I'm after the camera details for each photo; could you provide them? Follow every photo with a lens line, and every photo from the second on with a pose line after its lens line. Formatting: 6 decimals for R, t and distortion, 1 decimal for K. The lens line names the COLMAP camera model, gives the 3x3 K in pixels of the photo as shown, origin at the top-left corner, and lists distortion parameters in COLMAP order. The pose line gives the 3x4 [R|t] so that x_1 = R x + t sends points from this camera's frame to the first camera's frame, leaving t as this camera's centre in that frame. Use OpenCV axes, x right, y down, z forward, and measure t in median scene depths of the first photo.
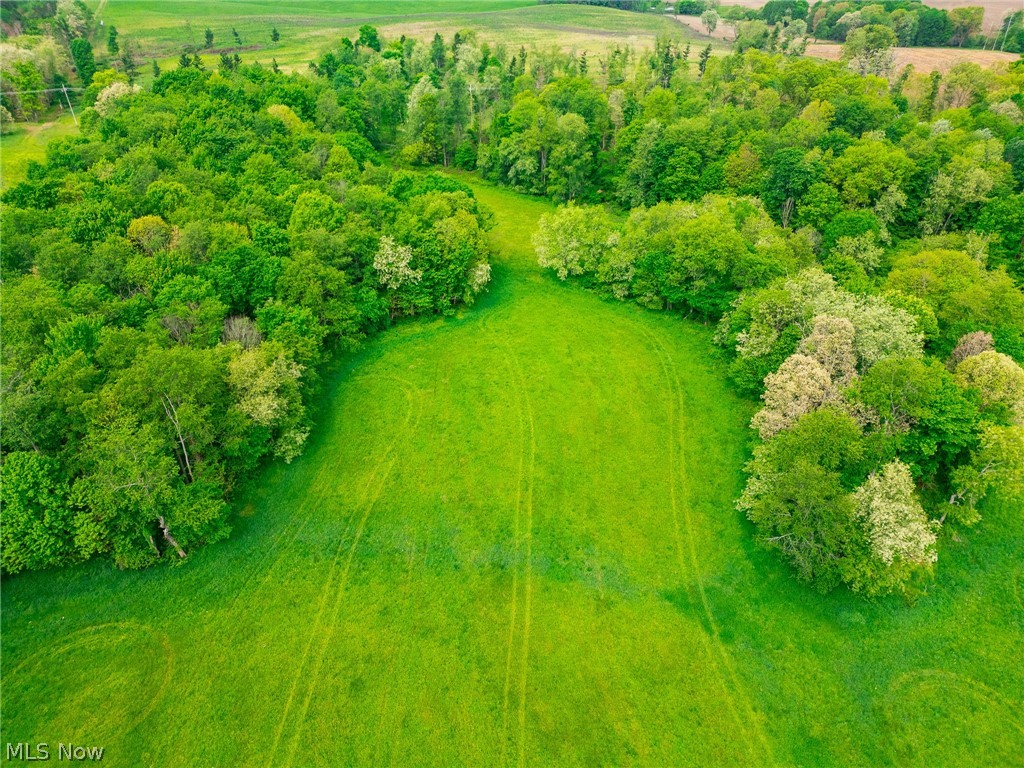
lens RADIAL K [[729.2, 0, 515.0], [0, 729.2, 445.4], [0, 0, 1]] dist [0.137388, -0.100606]
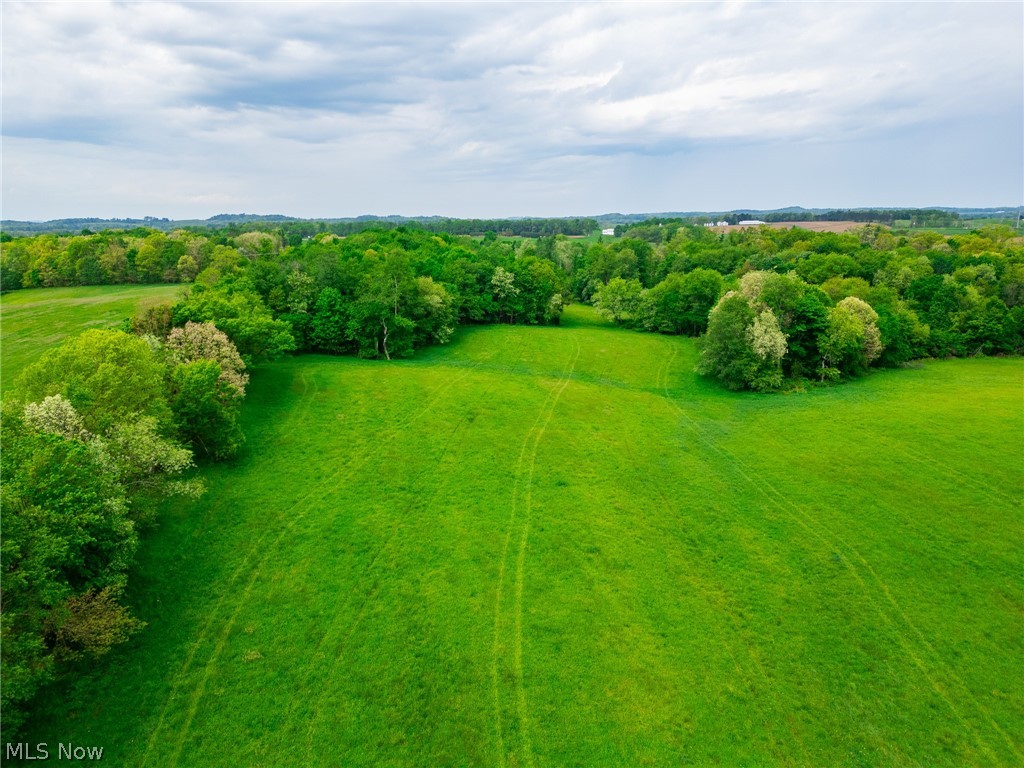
lens RADIAL K [[703.6, 0, 533.8], [0, 703.6, 492.2], [0, 0, 1]] dist [0.052348, -0.000992]
pose [[0.995005, 0.027094, -0.096081, 0.069491], [-0.047669, 0.974598, -0.218828, 0.549940], [0.087712, 0.222315, 0.971022, -0.431180]]
